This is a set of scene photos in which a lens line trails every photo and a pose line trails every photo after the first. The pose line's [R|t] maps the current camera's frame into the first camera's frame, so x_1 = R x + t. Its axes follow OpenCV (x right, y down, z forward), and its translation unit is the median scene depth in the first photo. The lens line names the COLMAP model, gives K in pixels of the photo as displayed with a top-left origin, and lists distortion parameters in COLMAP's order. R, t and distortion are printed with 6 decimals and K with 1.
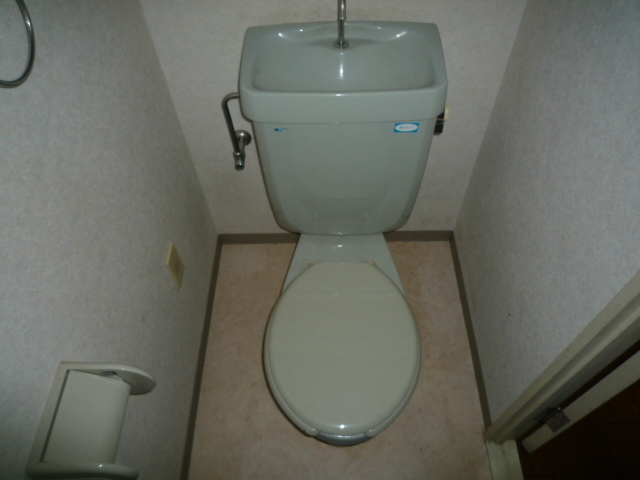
lens RADIAL K [[480.0, 0, 322.3], [0, 480.0, 241.3], [0, 0, 1]] dist [-0.000934, -0.007180]
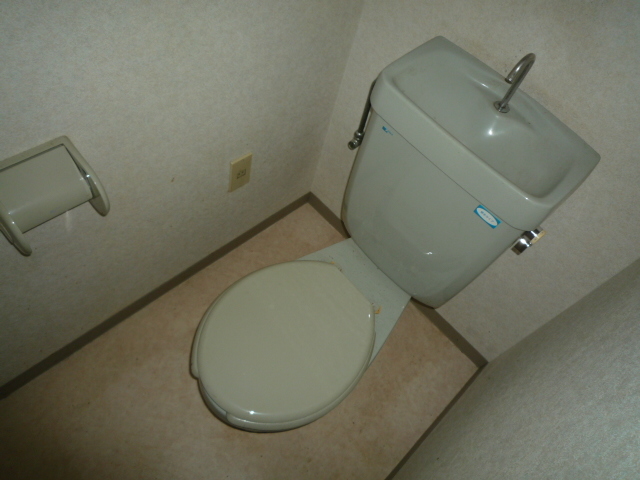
lens RADIAL K [[480.0, 0, 322.2], [0, 480.0, 239.1], [0, 0, 1]] dist [-0.000934, -0.007180]
pose [[0.676273, 0.689118, -0.260329, 0.174511], [-0.698385, 0.712191, 0.071009, -0.041649], [0.234338, 0.133789, 0.962905, 0.047689]]
